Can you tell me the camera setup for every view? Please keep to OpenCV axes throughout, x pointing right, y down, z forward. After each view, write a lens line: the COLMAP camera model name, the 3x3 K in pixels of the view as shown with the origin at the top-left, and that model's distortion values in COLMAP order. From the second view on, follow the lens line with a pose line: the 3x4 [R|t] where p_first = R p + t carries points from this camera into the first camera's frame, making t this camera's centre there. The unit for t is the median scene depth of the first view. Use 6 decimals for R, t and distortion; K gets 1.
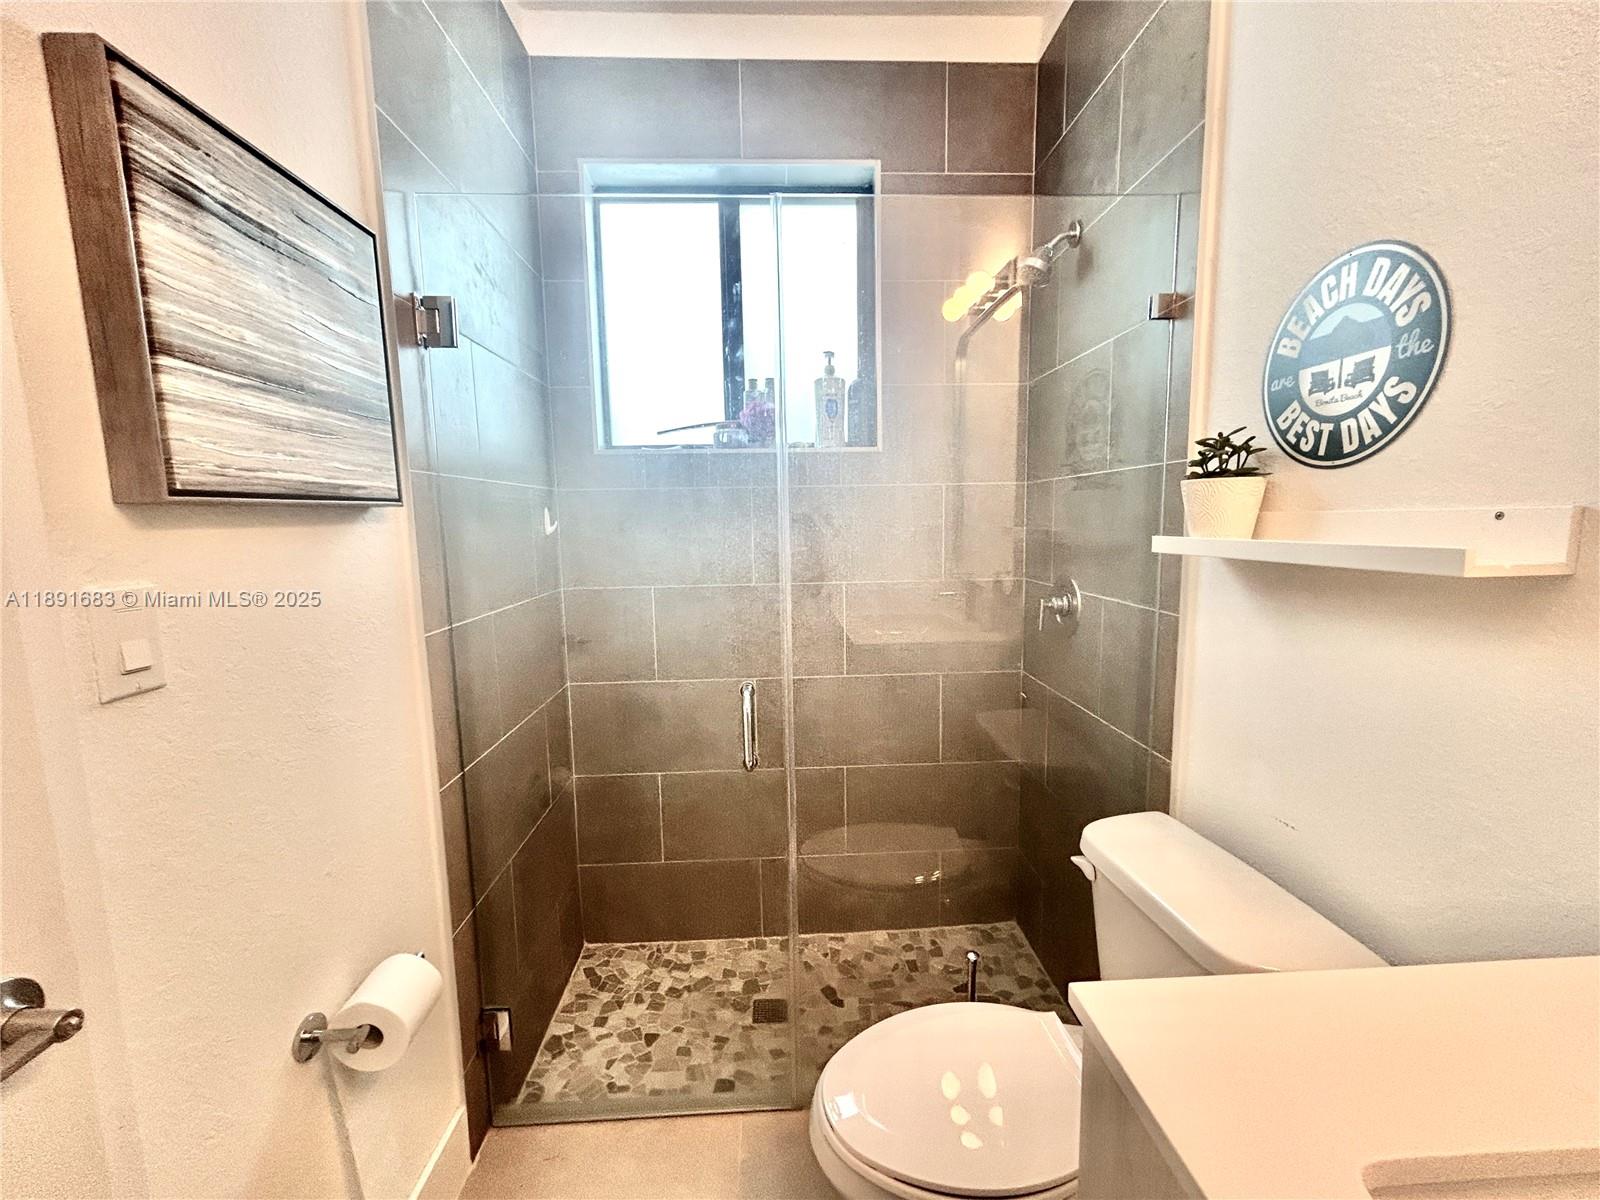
lens RADIAL K [[648.1, 0, 799.8], [0, 648.1, 599.0], [0, 0, 1]] dist [-0.001523, 0.000581]
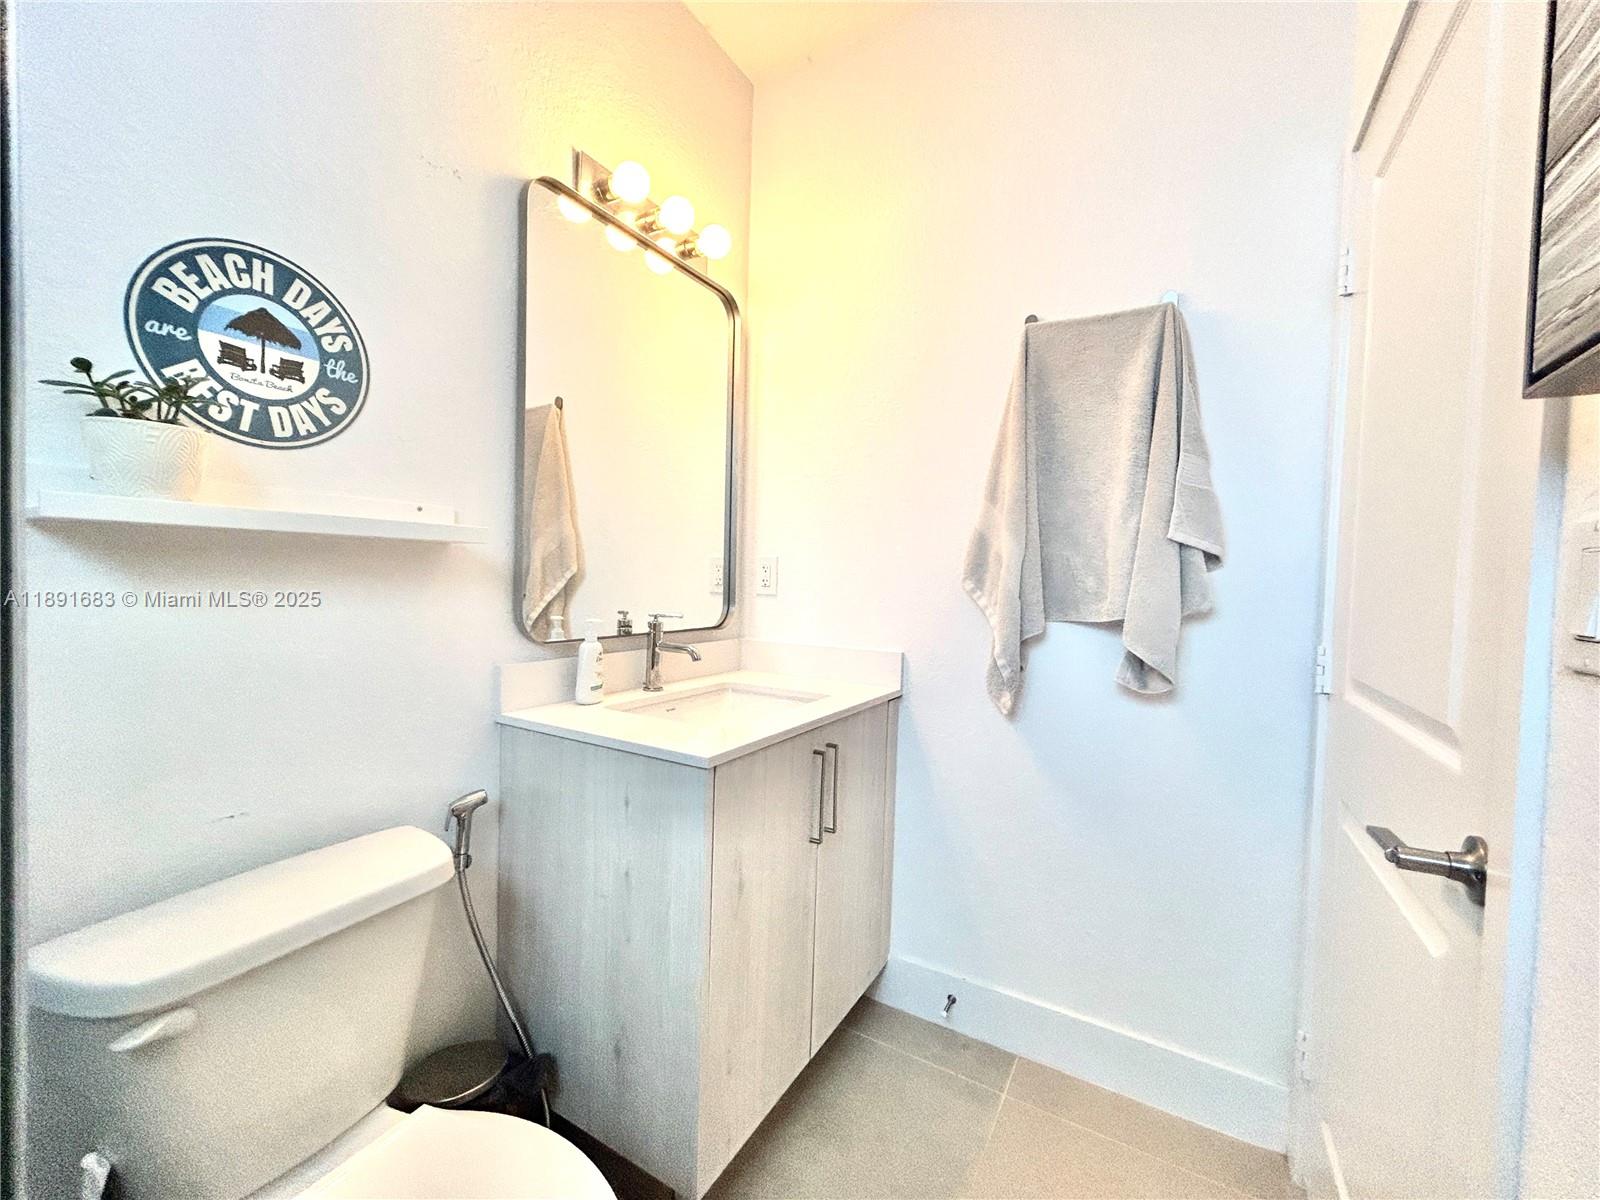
lens RADIAL K [[648.1, 0, 804.1], [0, 648.1, 599.6], [0, 0, 1]] dist [-0.001523, 0.000581]
pose [[-0.839357, -0.025163, 0.542999, -0.478576], [0.051526, 0.990747, 0.125560, -0.041969], [-0.541134, 0.133368, -0.830293, 1.381495]]
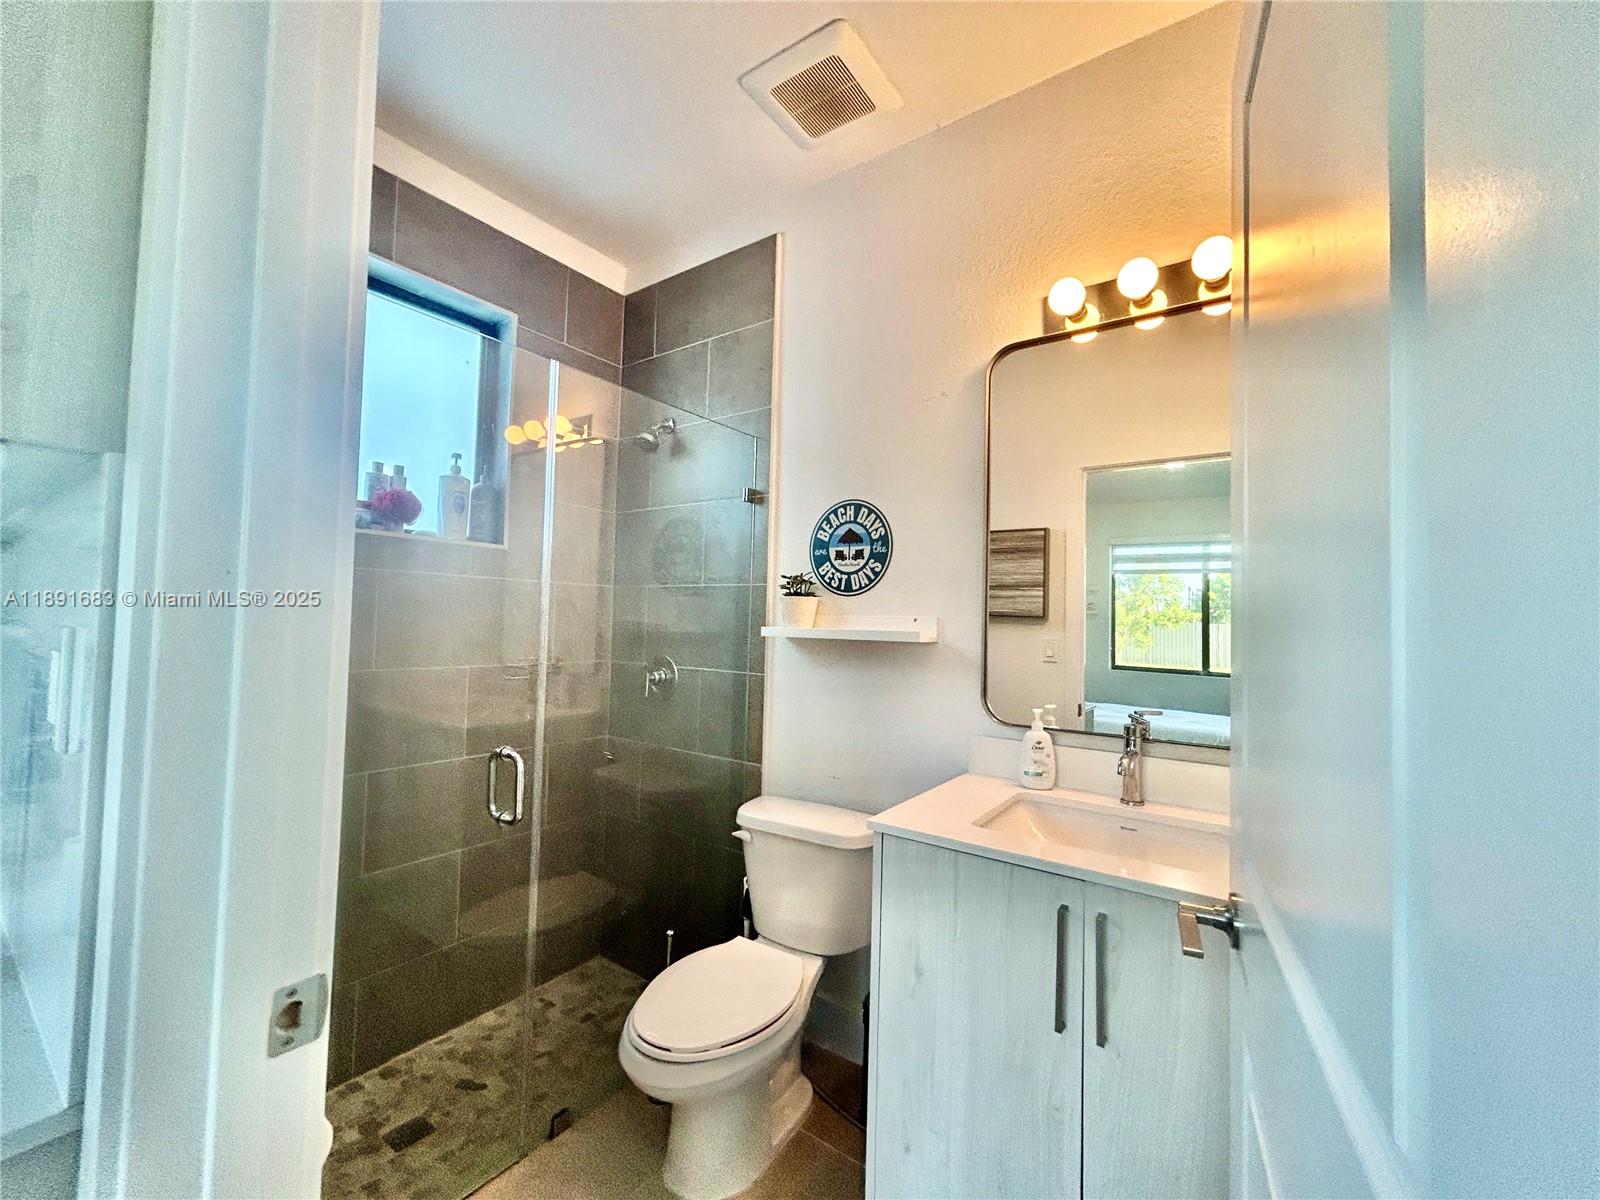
lens RADIAL K [[648.1, 0, 795.2], [0, 648.1, 599.4], [0, 0, 1]] dist [-0.001523, 0.000581]
pose [[0.625349, 0.058462, 0.778152, -0.912146], [0.059359, 0.990737, -0.122136, 0.056880], [-0.778084, 0.122568, 0.616086, -0.170747]]
